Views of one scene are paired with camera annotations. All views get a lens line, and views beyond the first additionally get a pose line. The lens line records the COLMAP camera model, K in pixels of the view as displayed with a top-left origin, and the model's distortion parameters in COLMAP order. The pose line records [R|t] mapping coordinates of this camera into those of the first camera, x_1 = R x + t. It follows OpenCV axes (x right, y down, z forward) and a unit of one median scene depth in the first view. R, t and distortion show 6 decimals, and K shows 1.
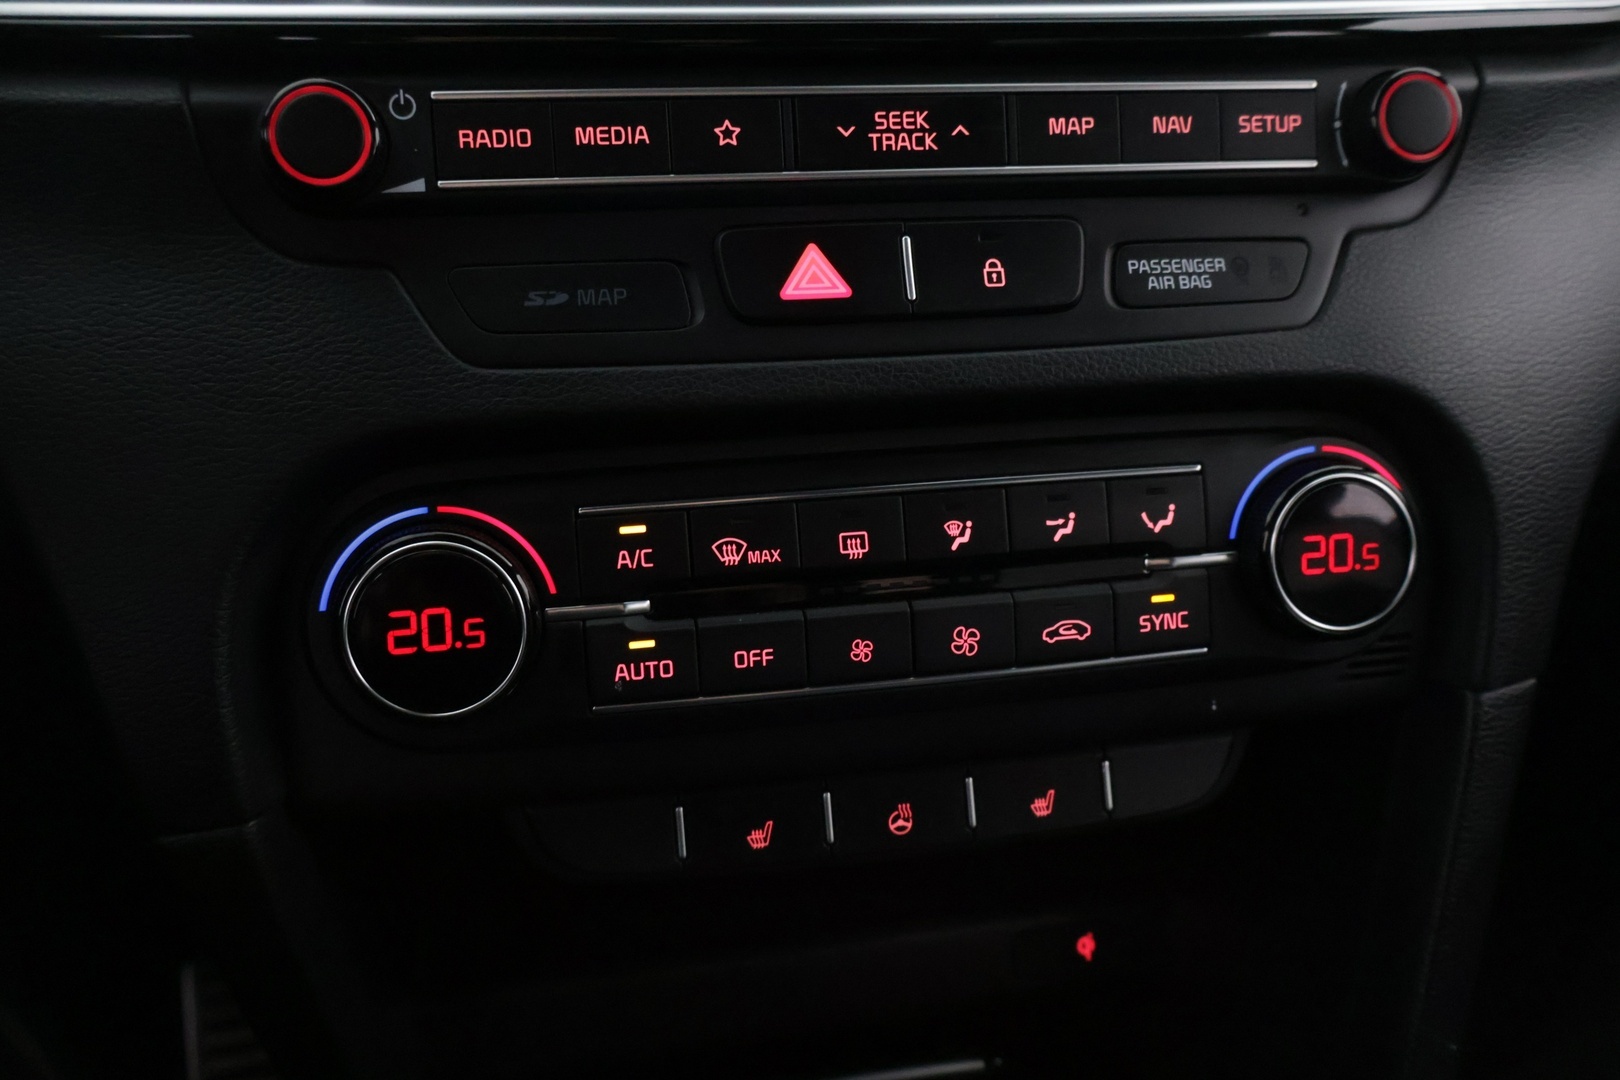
lens RADIAL K [[1394.1, 0, 810.0], [0, 1394.1, 540.0], [0, 0, 1]] dist [-0.009490, 0.000258]
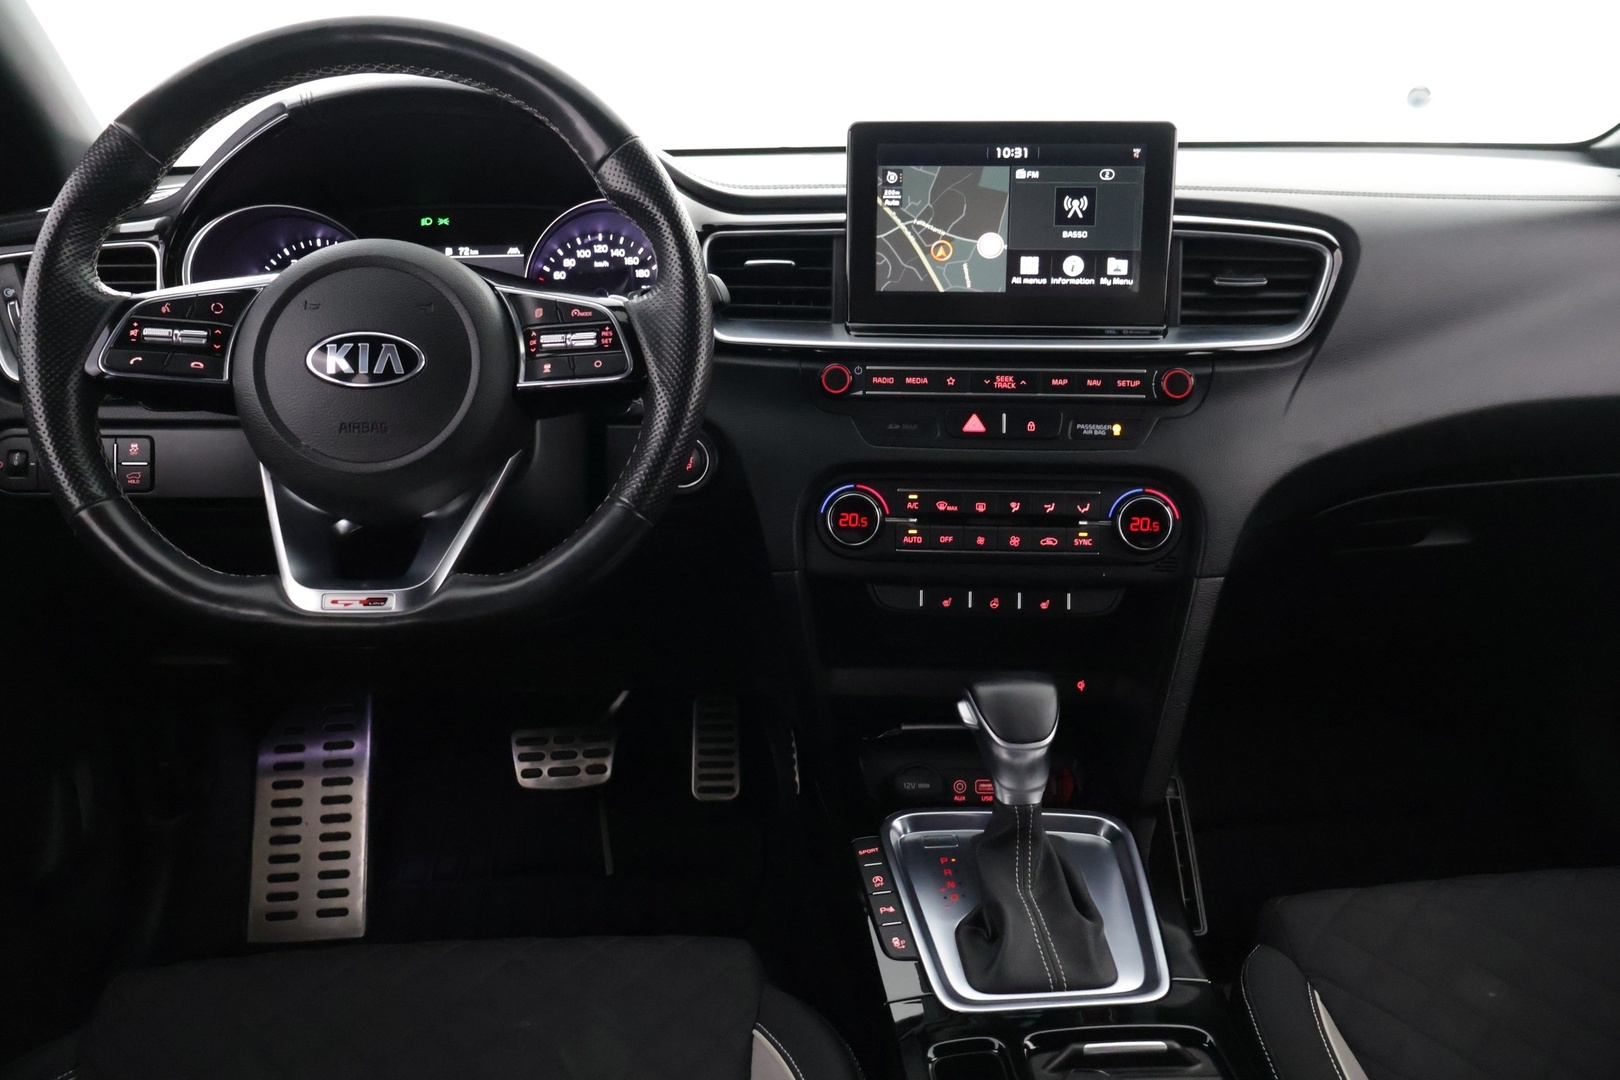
lens RADIAL K [[1520.5, 0, 810.0], [0, 1520.5, 540.0], [0, 0, 1]] dist [-0.007961, -0.001080]
pose [[0.963027, 0.076900, -0.258197, 0.572513], [-0.096590, 0.993236, -0.064443, 0.347907], [0.251495, 0.086999, 0.963940, -2.512975]]
